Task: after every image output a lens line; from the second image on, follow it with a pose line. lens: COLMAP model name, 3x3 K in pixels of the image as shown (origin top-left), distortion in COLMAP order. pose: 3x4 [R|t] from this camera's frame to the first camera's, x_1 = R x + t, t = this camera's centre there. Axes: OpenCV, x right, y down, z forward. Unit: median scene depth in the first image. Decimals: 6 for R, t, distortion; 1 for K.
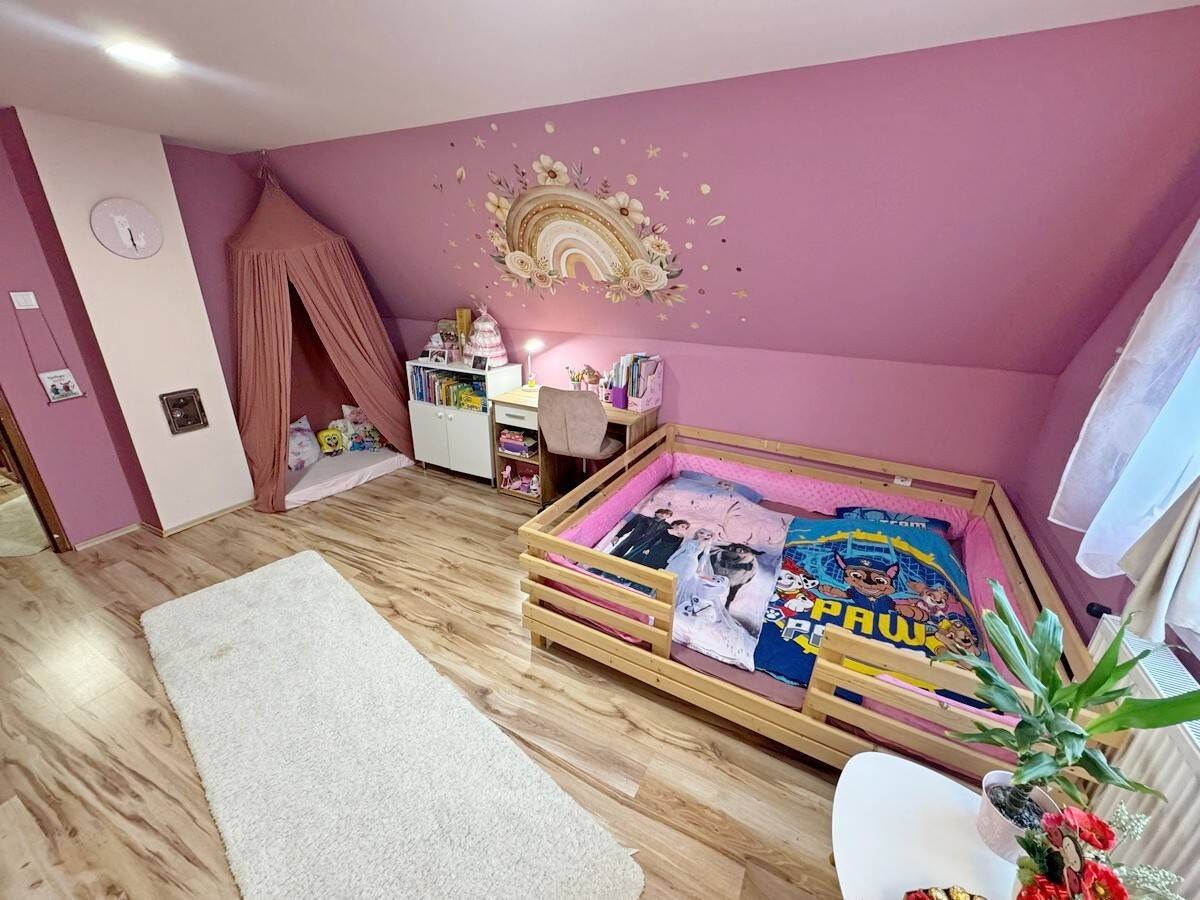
lens RADIAL K [[481.0, 0, 600.8], [0, 481.0, 449.9], [0, 0, 1]] dist [-0.003524, 0.000196]
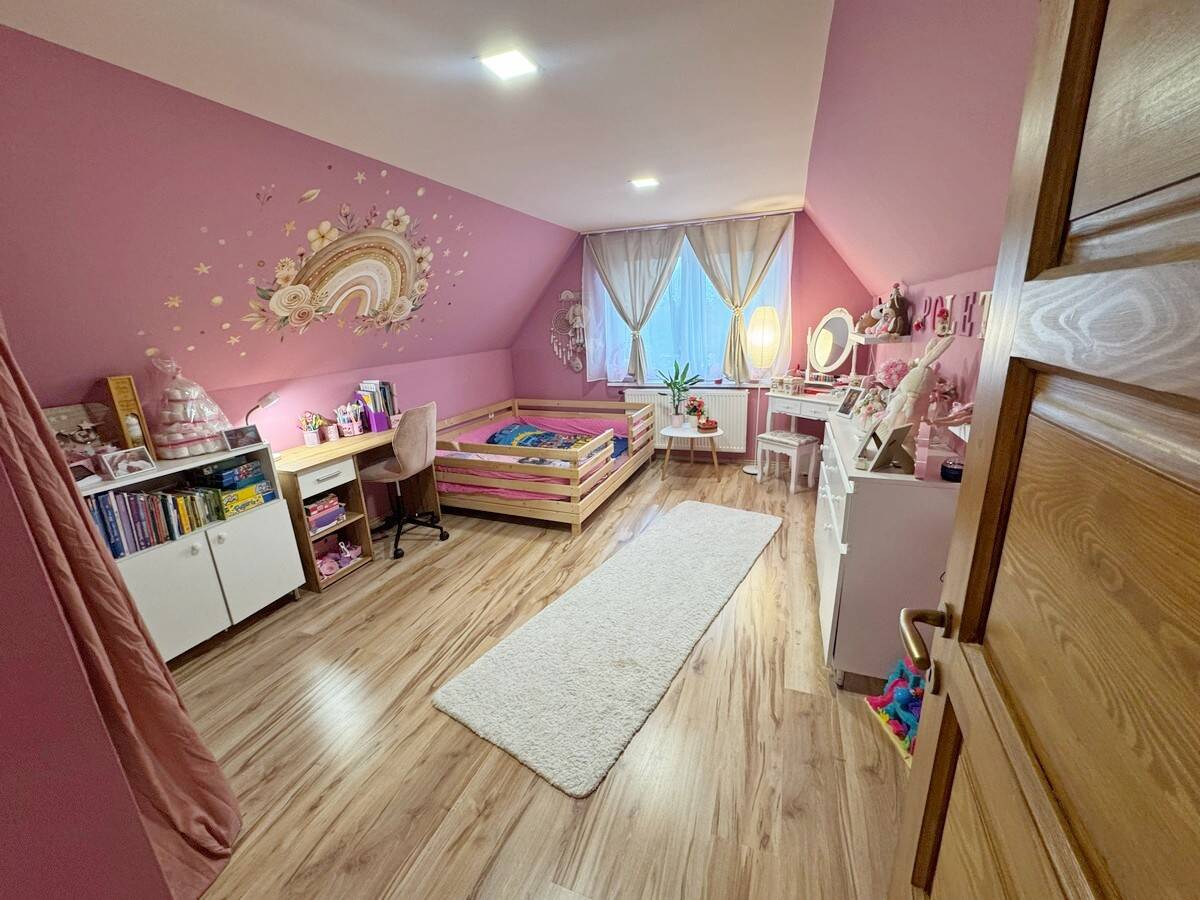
lens RADIAL K [[481.0, 0, 598.2], [0, 481.0, 449.6], [0, 0, 1]] dist [-0.003524, 0.000196]
pose [[-0.124921, -0.271860, 0.954194, -1.184685], [0.391266, 0.870289, 0.299178, -0.206085], [-0.911760, 0.410717, -0.002348, 0.645370]]
